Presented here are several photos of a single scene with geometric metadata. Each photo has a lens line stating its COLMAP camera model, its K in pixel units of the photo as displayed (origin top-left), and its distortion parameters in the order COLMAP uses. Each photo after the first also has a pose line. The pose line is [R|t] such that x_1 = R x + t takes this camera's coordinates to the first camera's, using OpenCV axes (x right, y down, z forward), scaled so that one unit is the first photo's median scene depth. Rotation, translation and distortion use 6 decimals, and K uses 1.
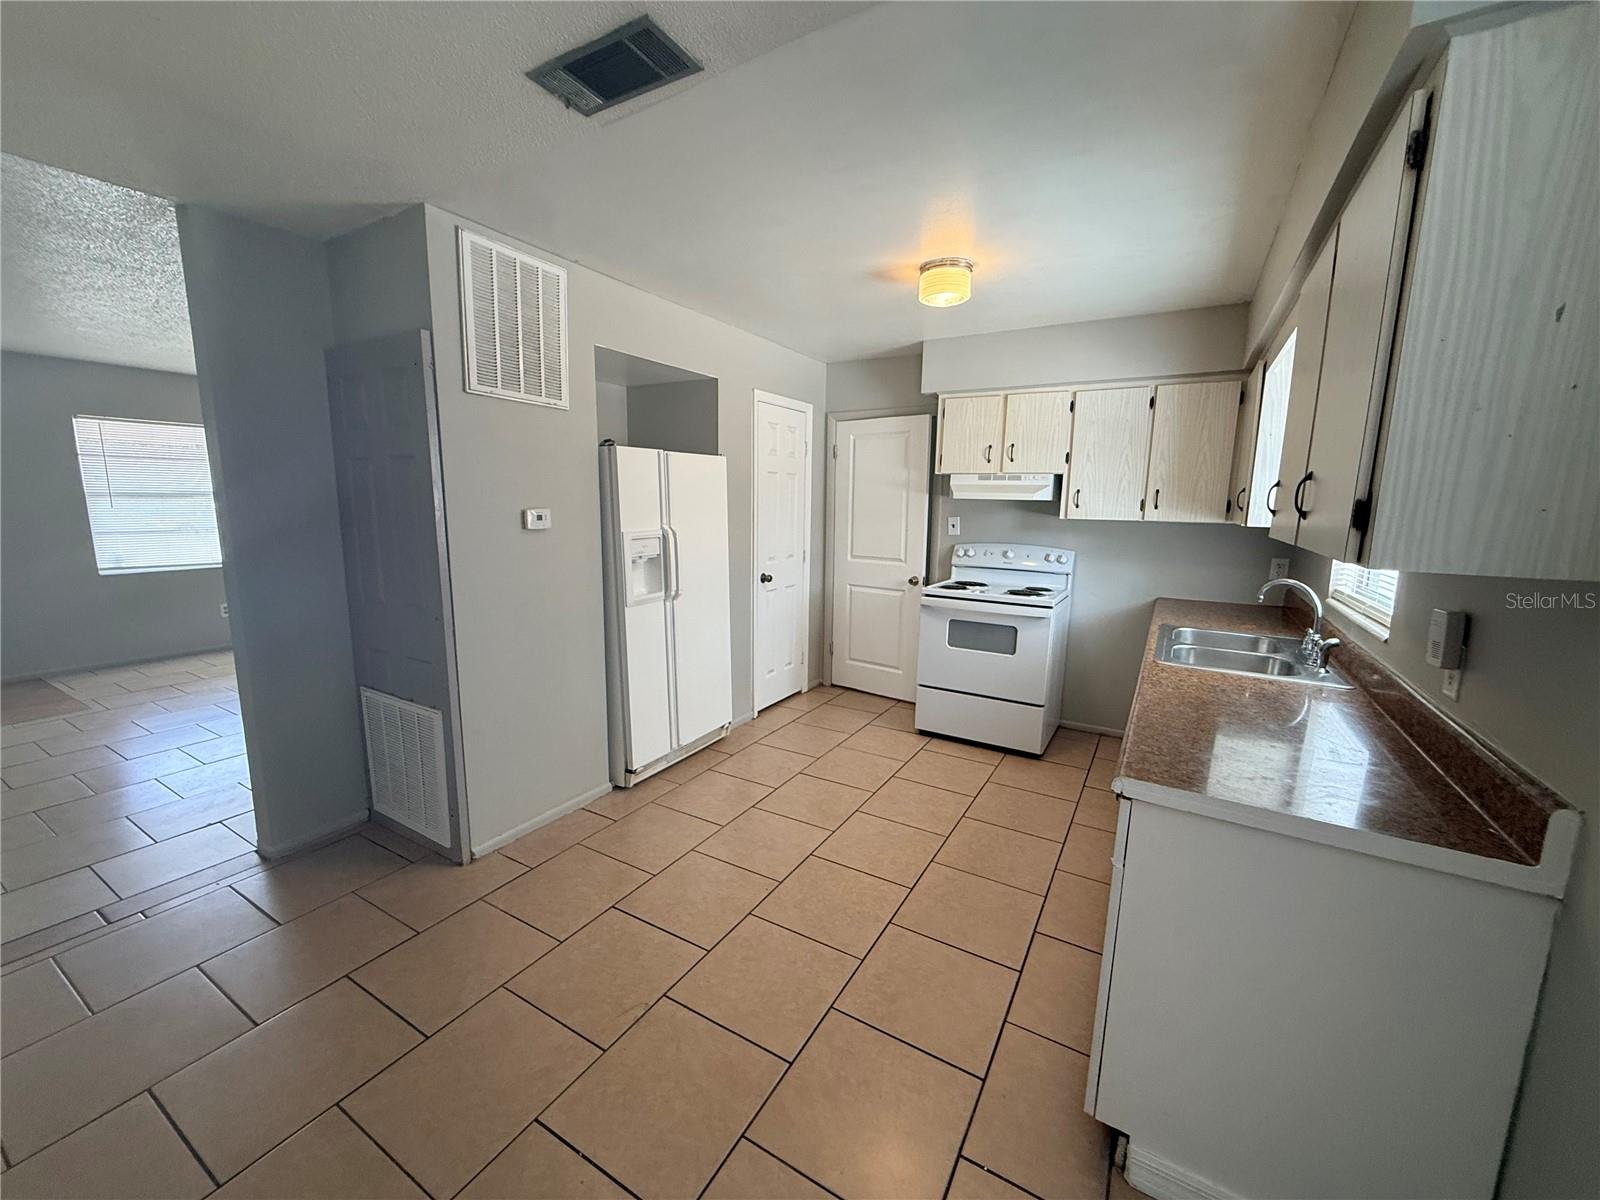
lens RADIAL K [[635.9, 0, 795.4], [0, 635.9, 603.1], [0, 0, 1]] dist [-0.001260, 0.000214]
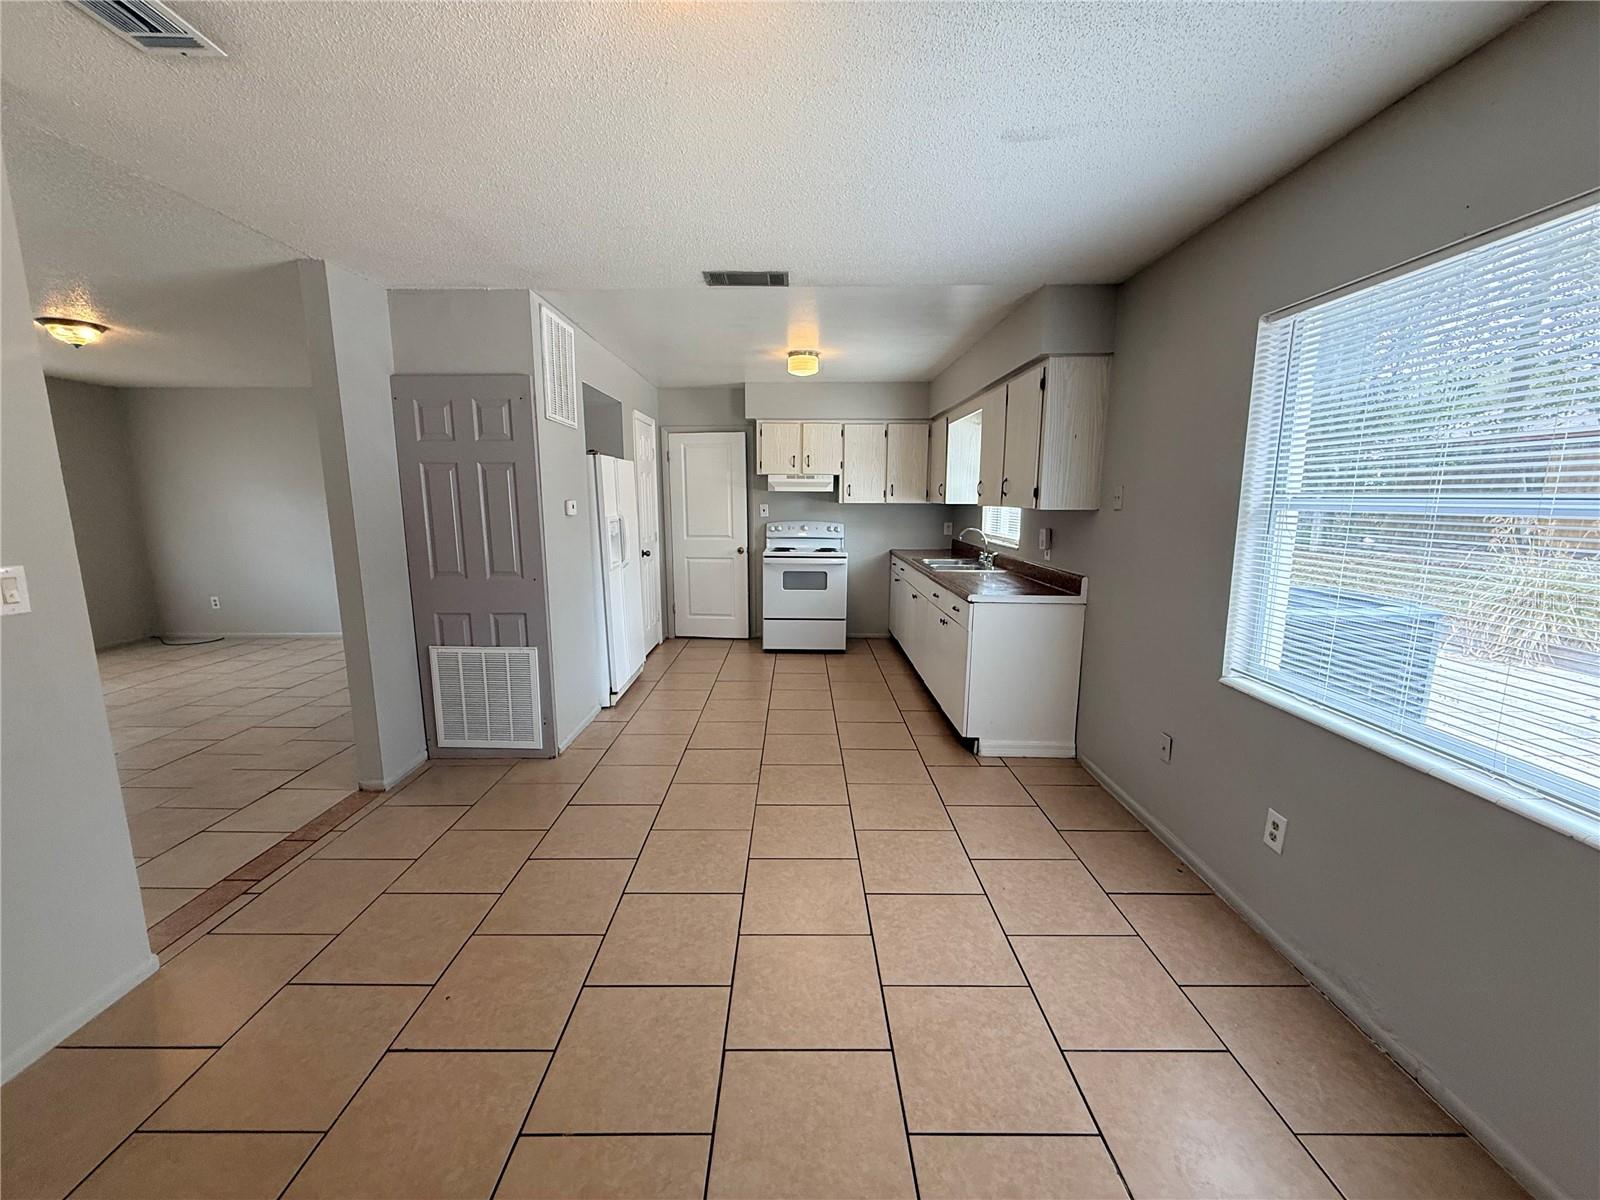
lens RADIAL K [[635.9, 0, 795.4], [0, 635.9, 603.1], [0, 0, 1]] dist [-0.001260, 0.000214]
pose [[0.860643, -0.096981, 0.499888, -0.501384], [0.093212, 0.995113, 0.032576, 0.054660], [-0.500604, 0.018560, 0.865477, -0.320165]]
